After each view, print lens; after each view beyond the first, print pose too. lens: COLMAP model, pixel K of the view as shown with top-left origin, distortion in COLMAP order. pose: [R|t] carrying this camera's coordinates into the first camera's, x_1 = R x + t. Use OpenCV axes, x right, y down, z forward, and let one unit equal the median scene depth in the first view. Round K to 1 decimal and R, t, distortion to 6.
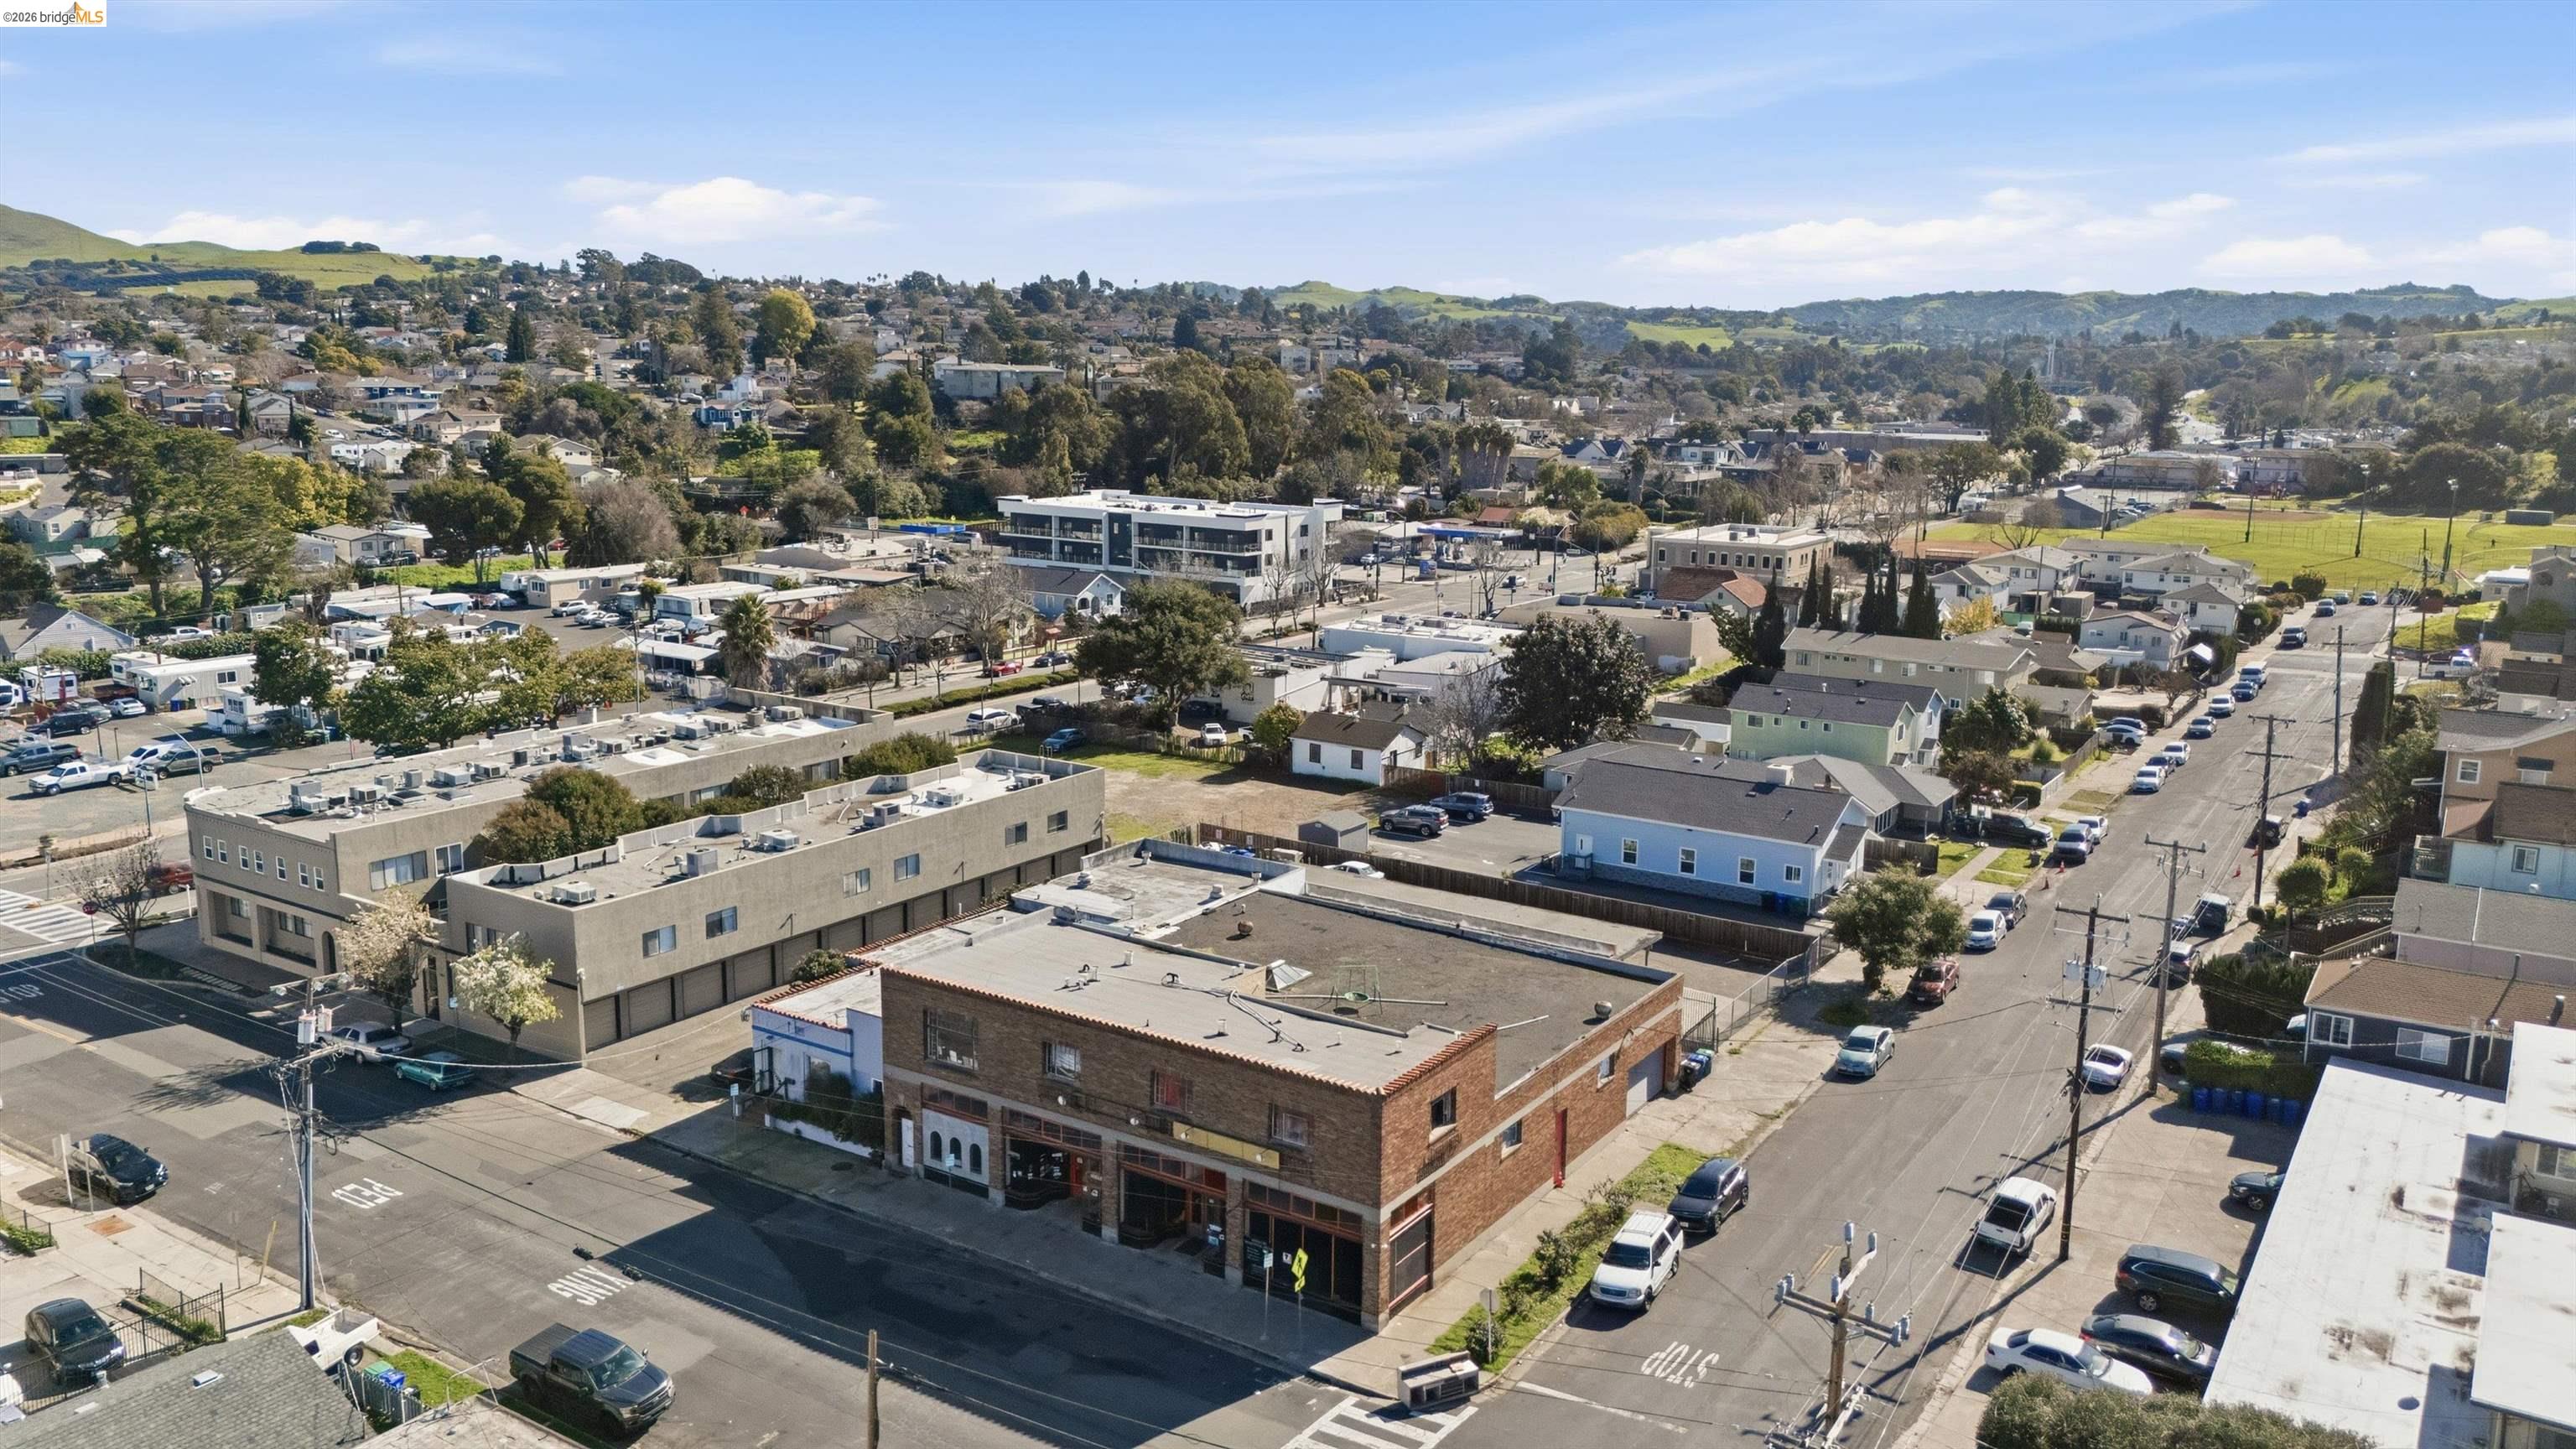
lens RADIAL K [[1896.0, 0, 1288.0], [0, 1896.0, 724.5], [0, 0, 1]] dist [0.018702, -0.005228]
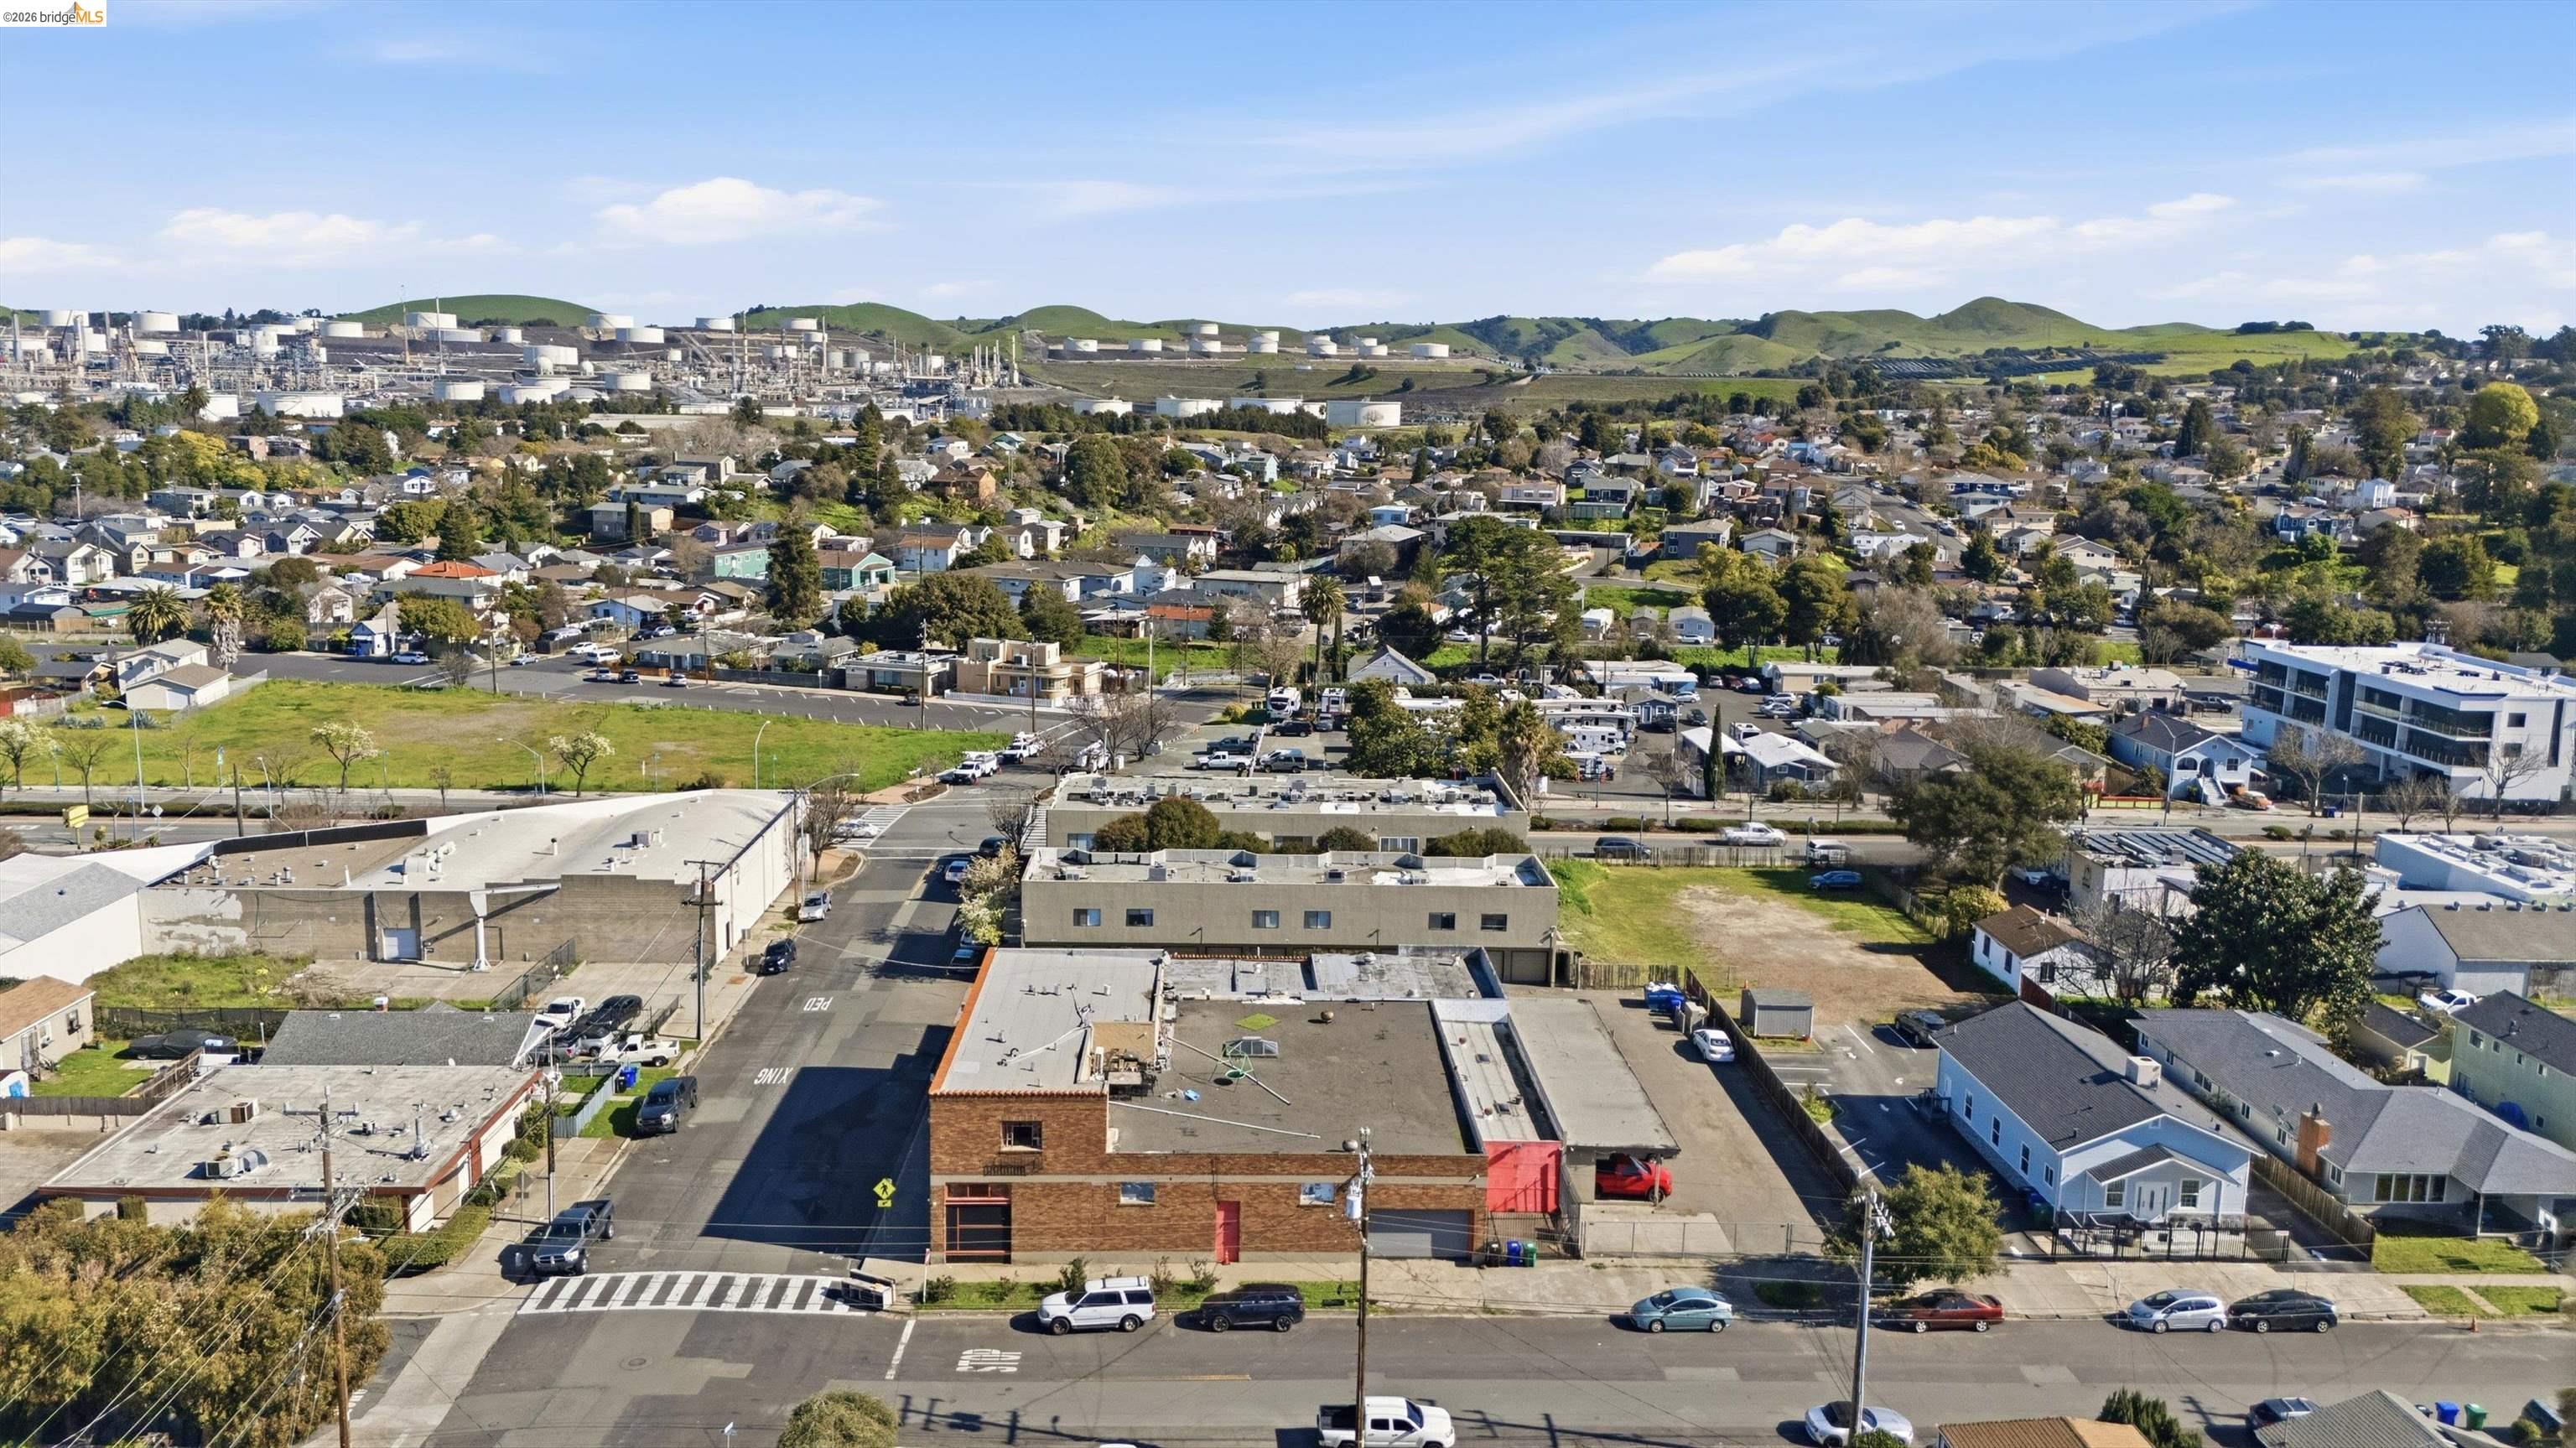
lens RADIAL K [[1868.2, 0, 1329.6], [0, 1868.2, 731.0], [0, 0, 1]] dist [0.046021, -0.005763]
pose [[0.590055, 0.145397, -0.794163, 0.920129], [-0.170154, 0.983952, 0.053720, -0.140268], [0.789229, 0.103432, 0.605325, 0.252696]]
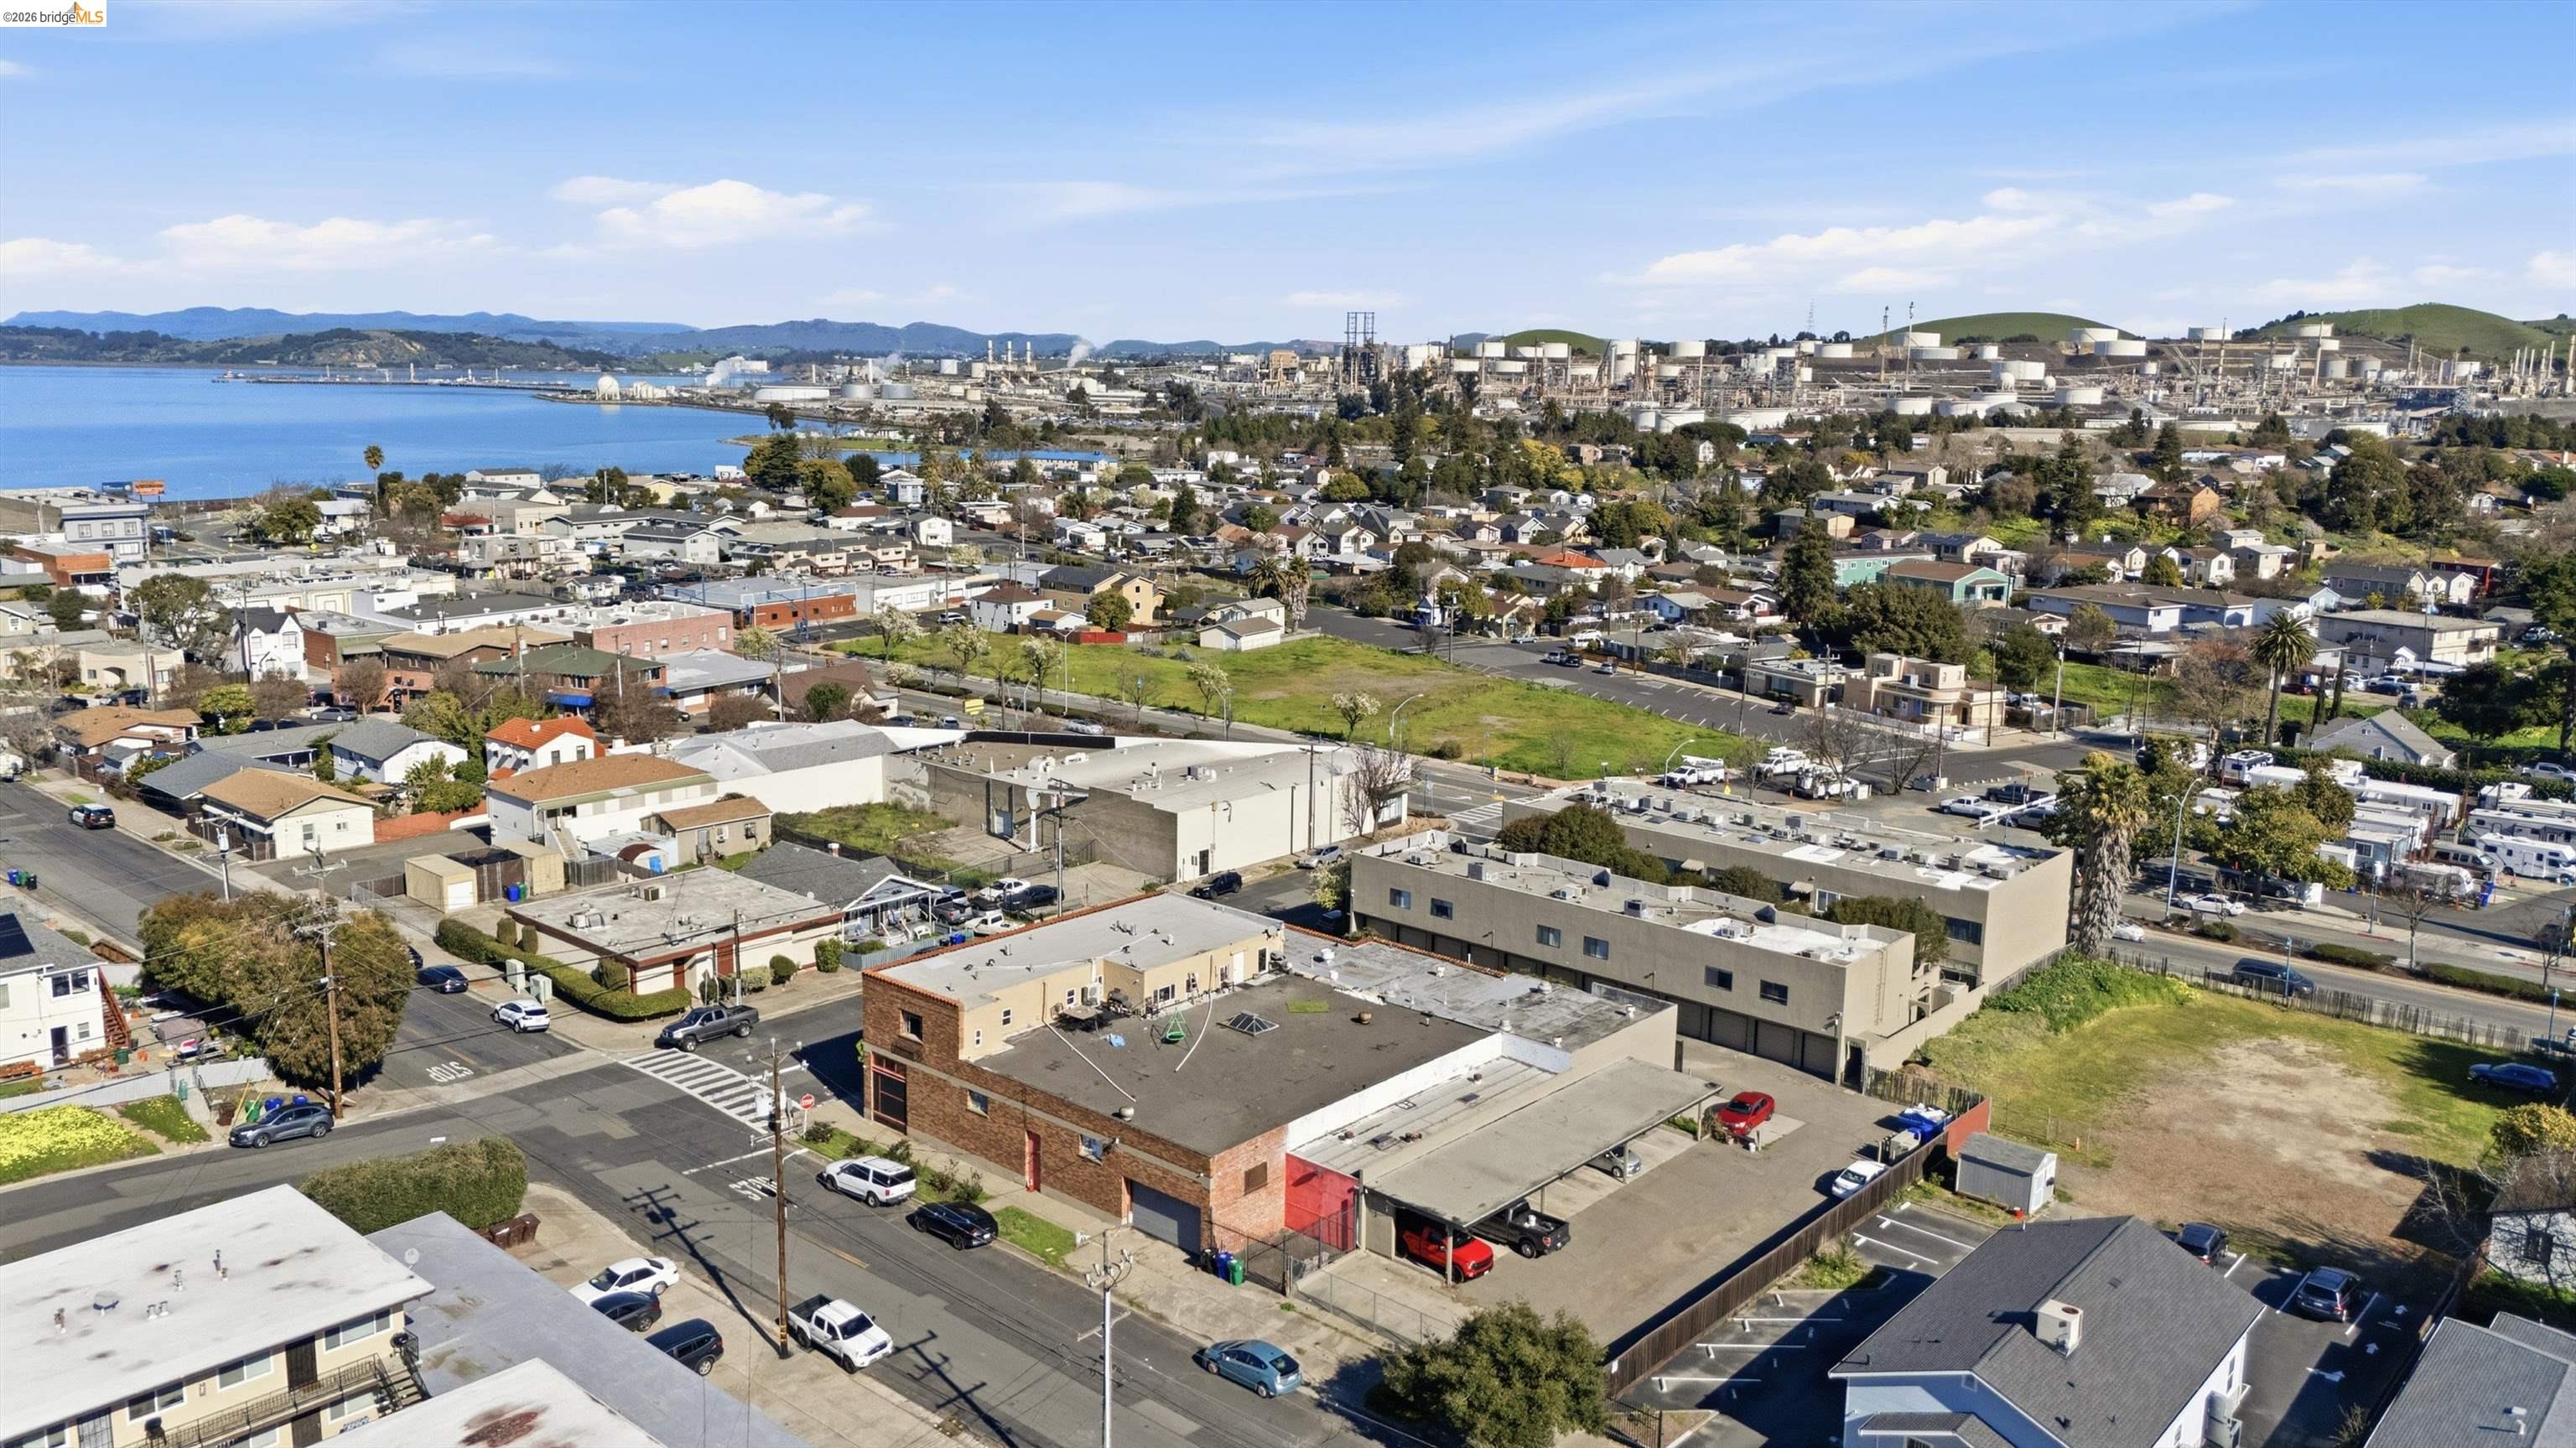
lens RADIAL K [[1895.9, 0, 1288.0], [0, 1895.9, 724.0], [0, 0, 1]] dist [0.018702, -0.005228]
pose [[-0.137548, 0.164776, -0.976693, 1.121895], [-0.206995, 0.959511, 0.191029, -0.288135], [0.968625, 0.228446, -0.097871, 1.037000]]
